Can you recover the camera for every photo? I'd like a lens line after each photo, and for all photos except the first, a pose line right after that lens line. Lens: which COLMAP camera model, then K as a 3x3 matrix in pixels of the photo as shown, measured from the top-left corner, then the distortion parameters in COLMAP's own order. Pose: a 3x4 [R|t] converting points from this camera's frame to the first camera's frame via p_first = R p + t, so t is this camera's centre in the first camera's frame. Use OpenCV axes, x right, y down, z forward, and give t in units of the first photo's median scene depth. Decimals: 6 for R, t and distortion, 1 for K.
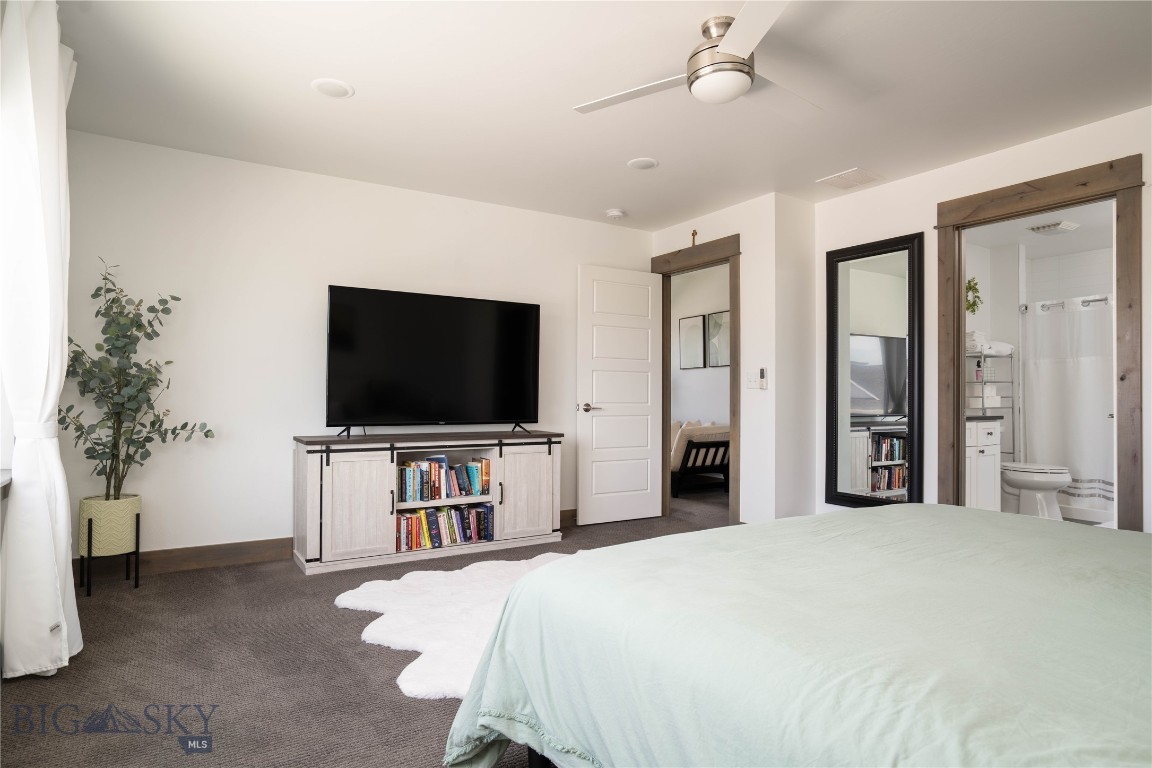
lens RADIAL K [[649.3, 0, 576.0], [0, 649.3, 384.0], [0, 0, 1]] dist [-0.000815, -0.000217]
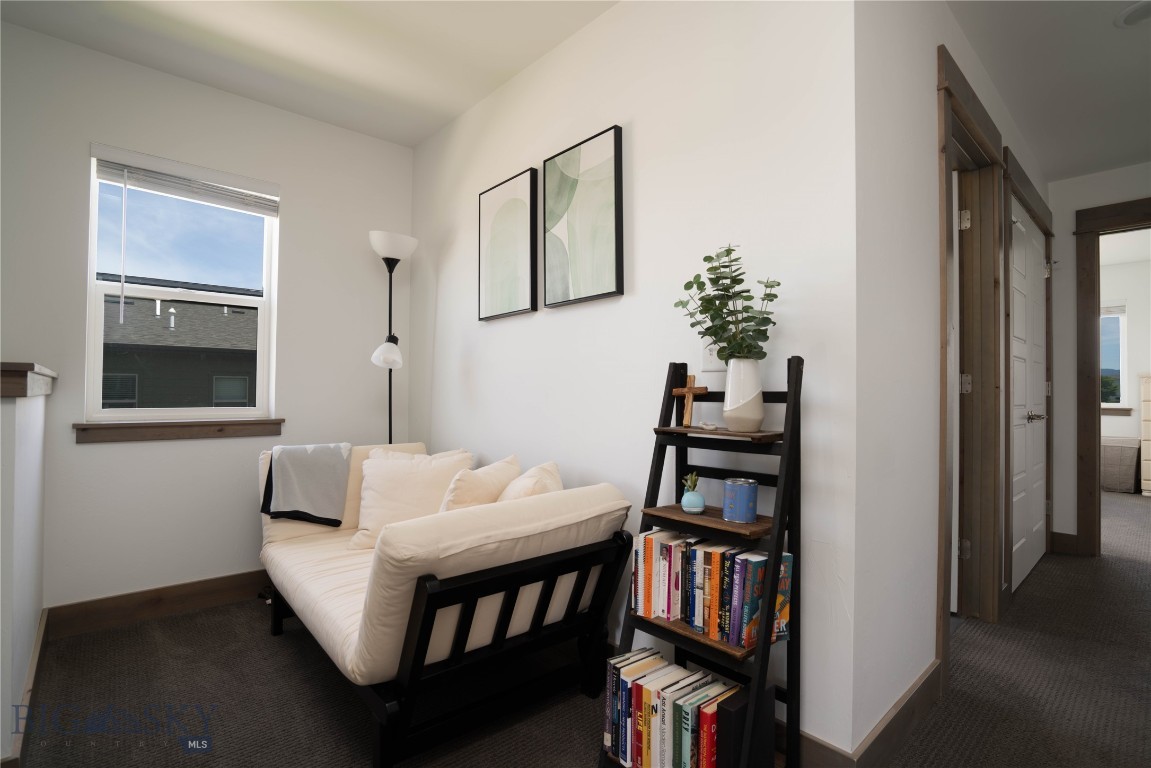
lens RADIAL K [[542.4, 0, 575.5], [0, 542.4, 384.0], [0, 0, 1]] dist [-0.000469, -0.000036]
pose [[0.984617, 0.003105, 0.174701, 0.170480], [-0.003963, 0.999982, 0.004561, 0.016122], [-0.174683, -0.005183, 0.984611, 0.703984]]
